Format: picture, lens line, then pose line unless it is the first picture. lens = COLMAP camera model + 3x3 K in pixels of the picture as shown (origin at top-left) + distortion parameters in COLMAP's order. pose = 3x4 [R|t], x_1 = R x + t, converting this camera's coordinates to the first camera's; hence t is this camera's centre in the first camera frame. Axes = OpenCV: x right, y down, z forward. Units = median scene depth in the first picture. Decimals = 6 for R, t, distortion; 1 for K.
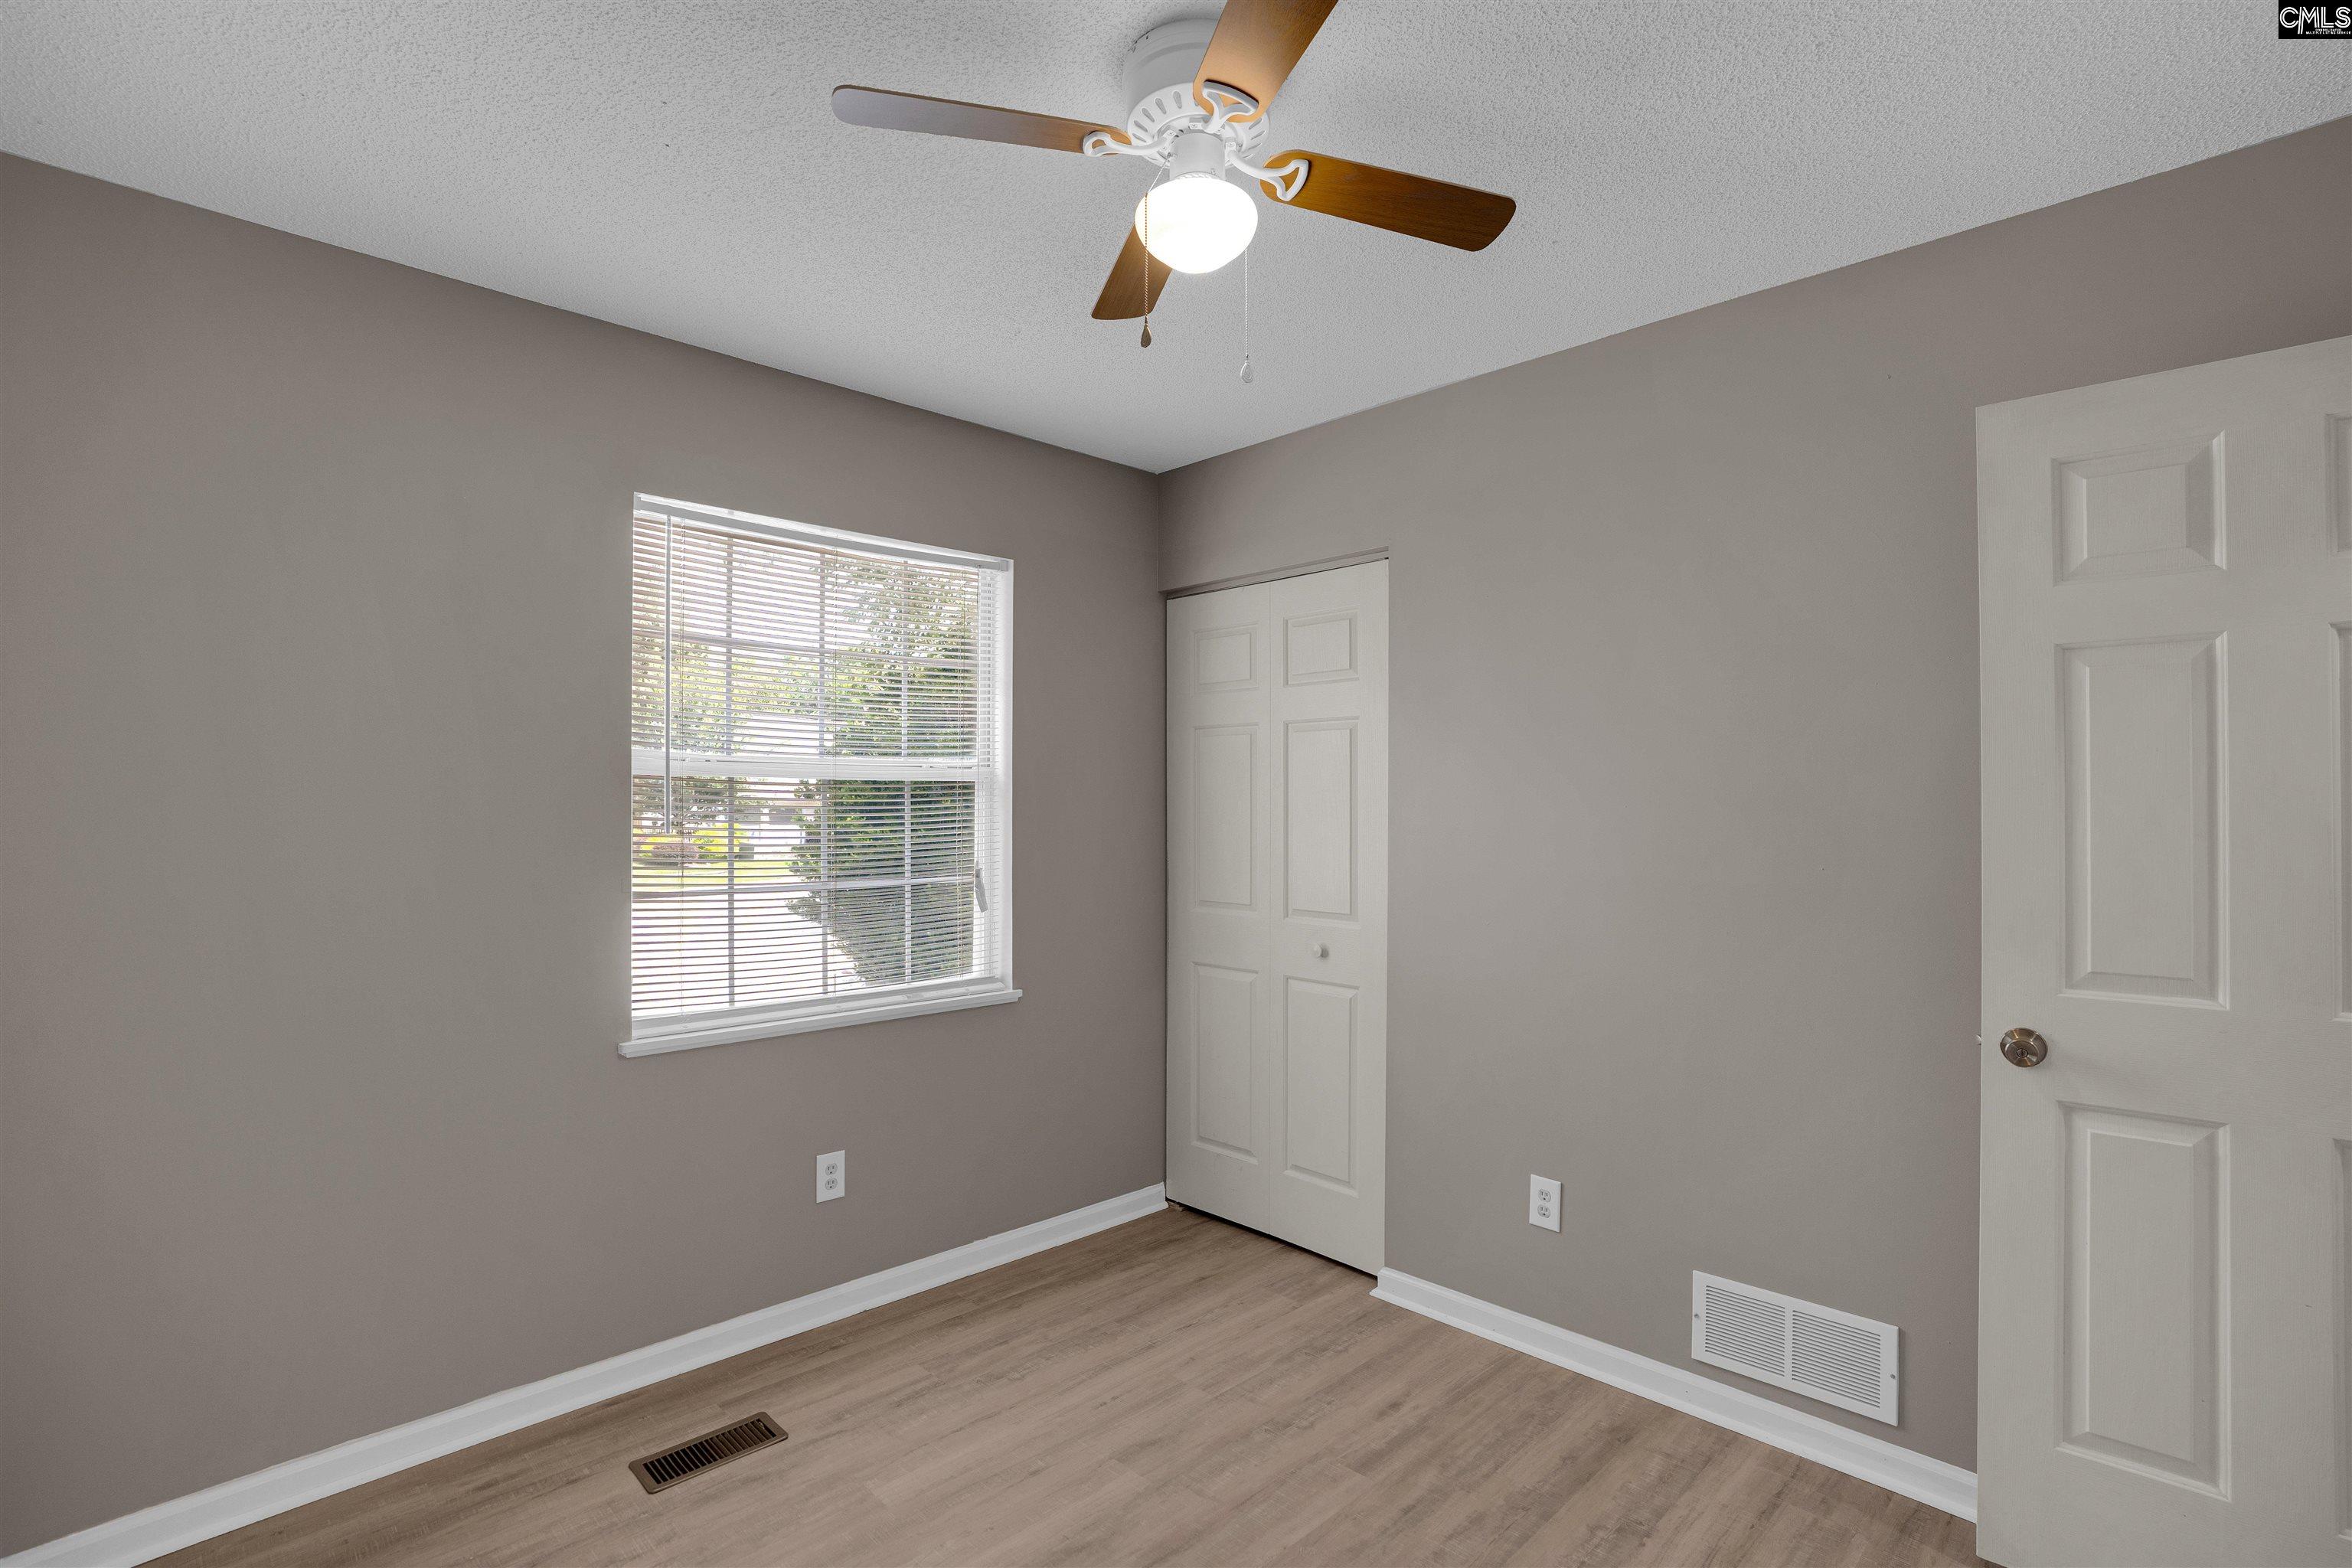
lens RADIAL K [[1091.8, 0, 1174.4], [0, 1091.8, 792.1], [0, 0, 1]] dist [-0.052360, 0.021071]
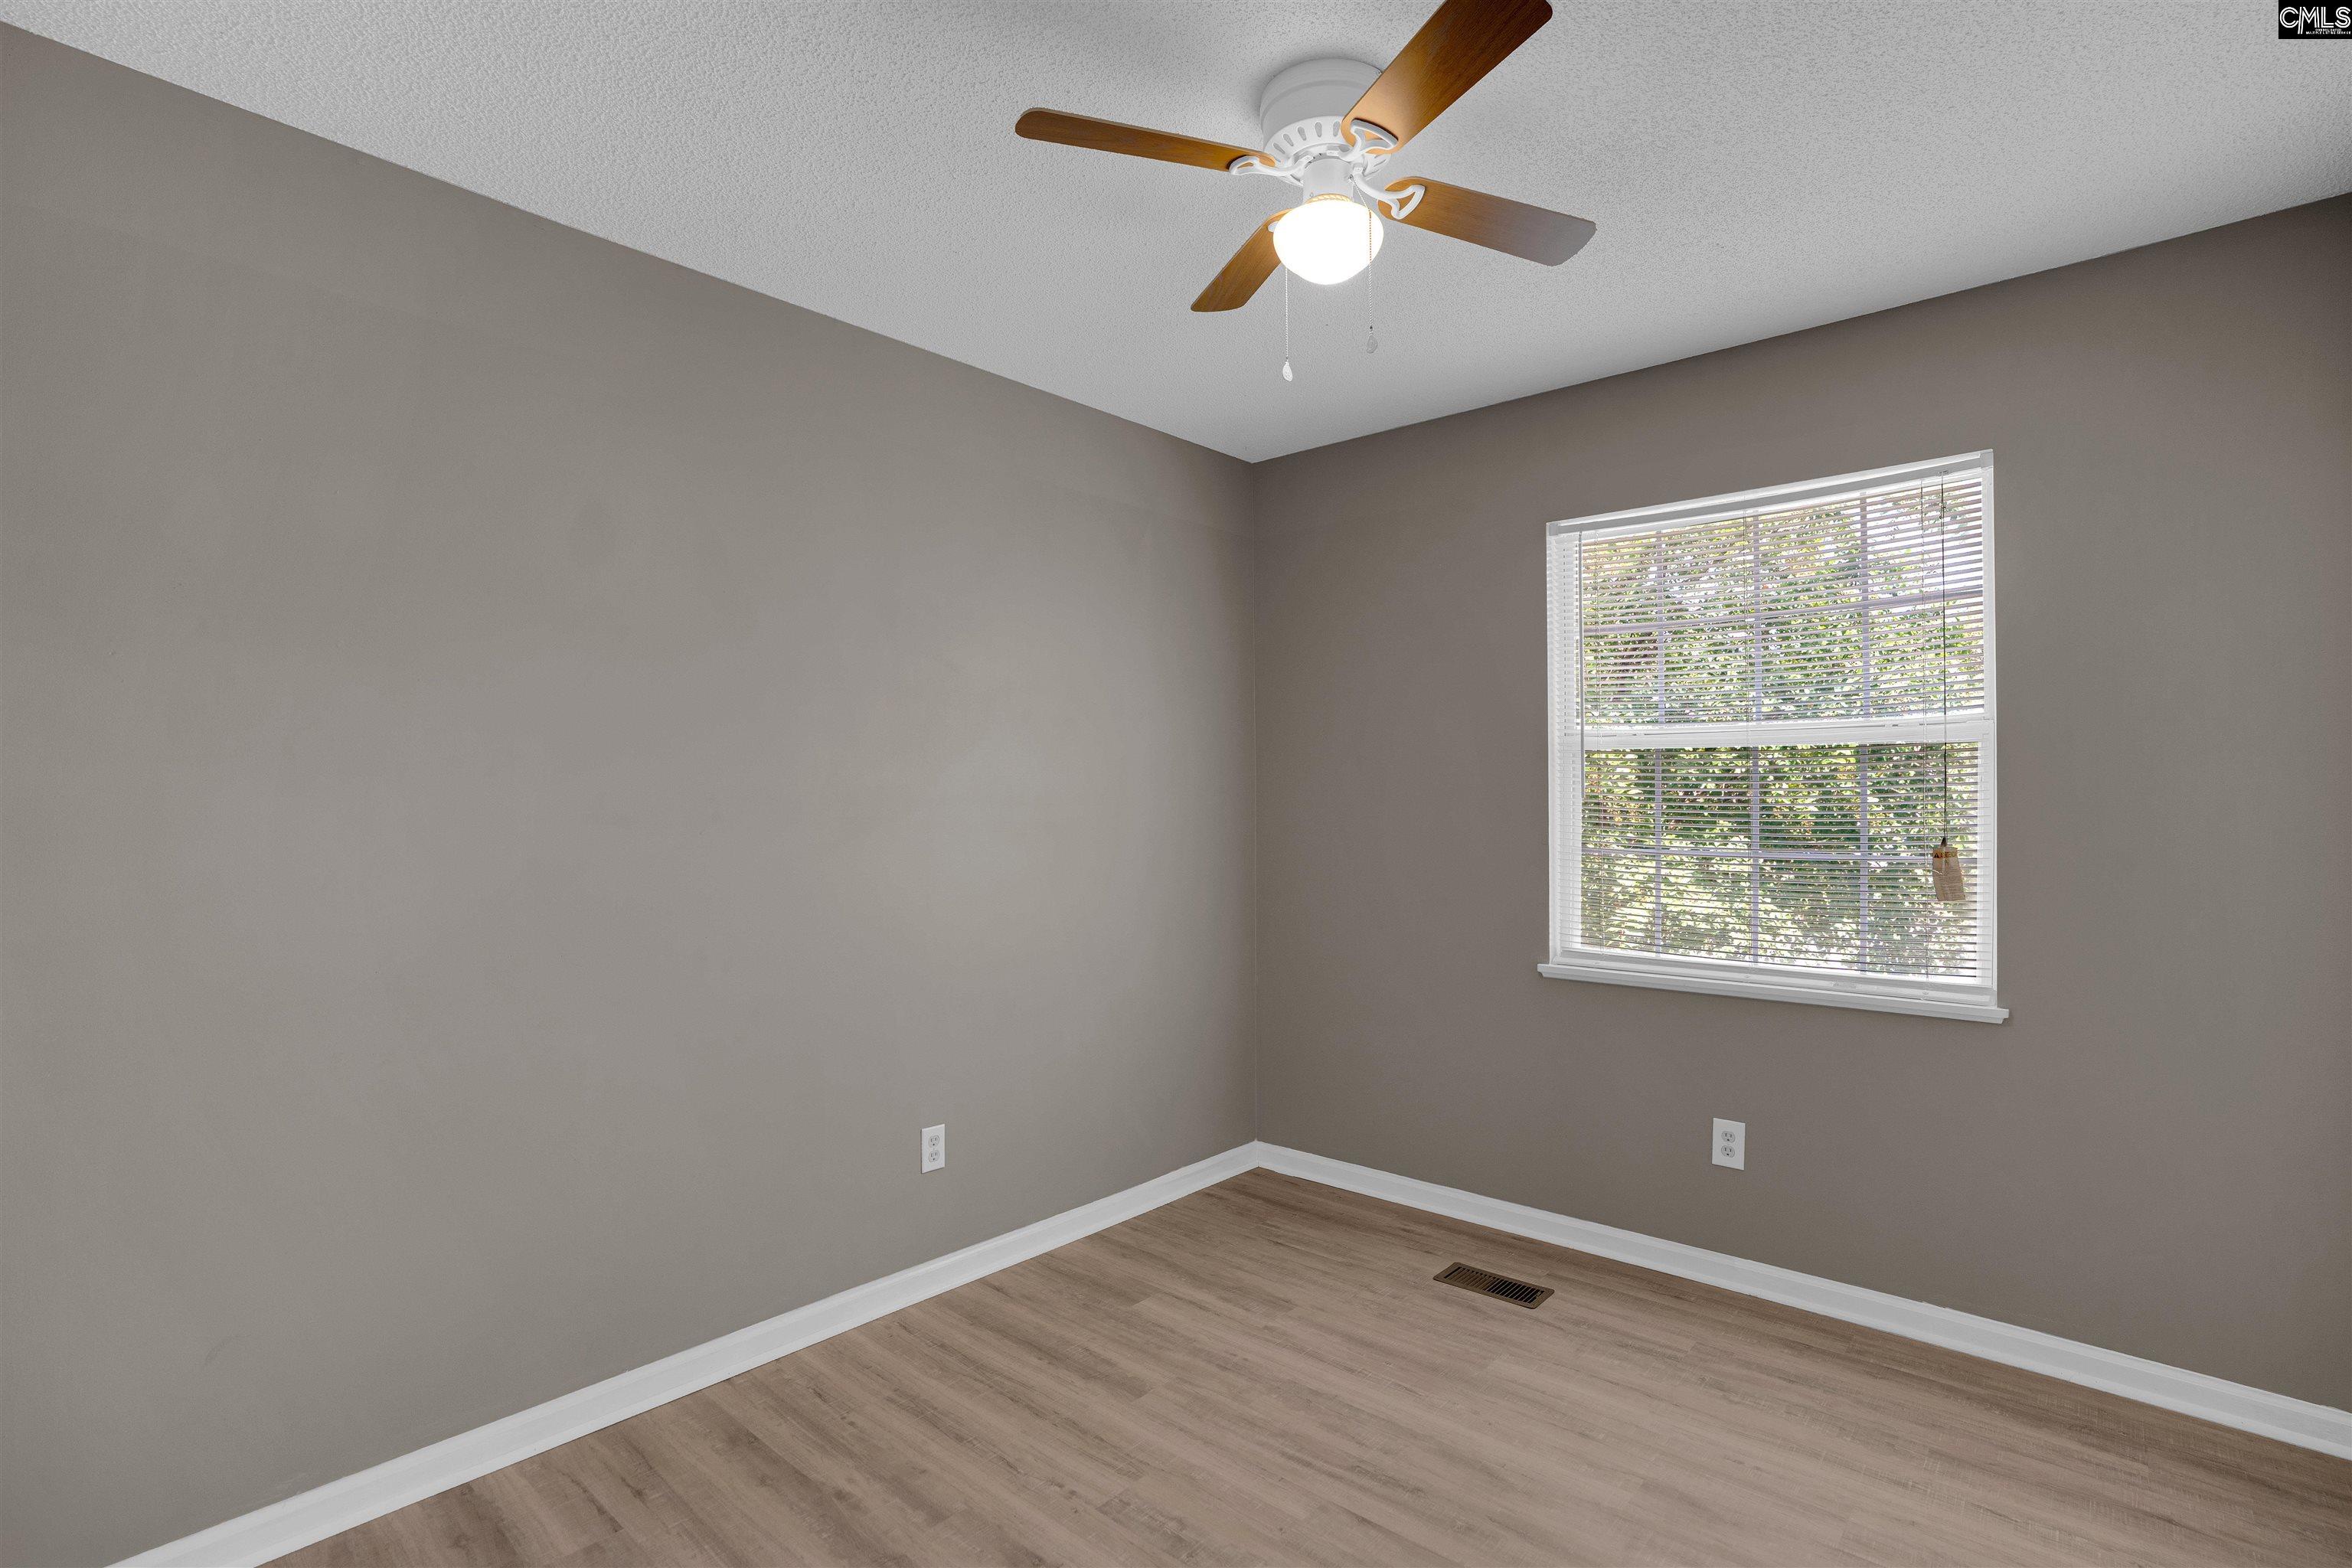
lens RADIAL K [[1091.8, 0, 1173.6], [0, 1091.8, 789.6], [0, 0, 1]] dist [-0.052360, 0.021071]
pose [[0.071760, -0.009001, -0.997381, 0.693636], [0.019611, 0.999779, -0.007612, 0.029013], [0.997229, -0.019013, 0.071921, 0.462947]]
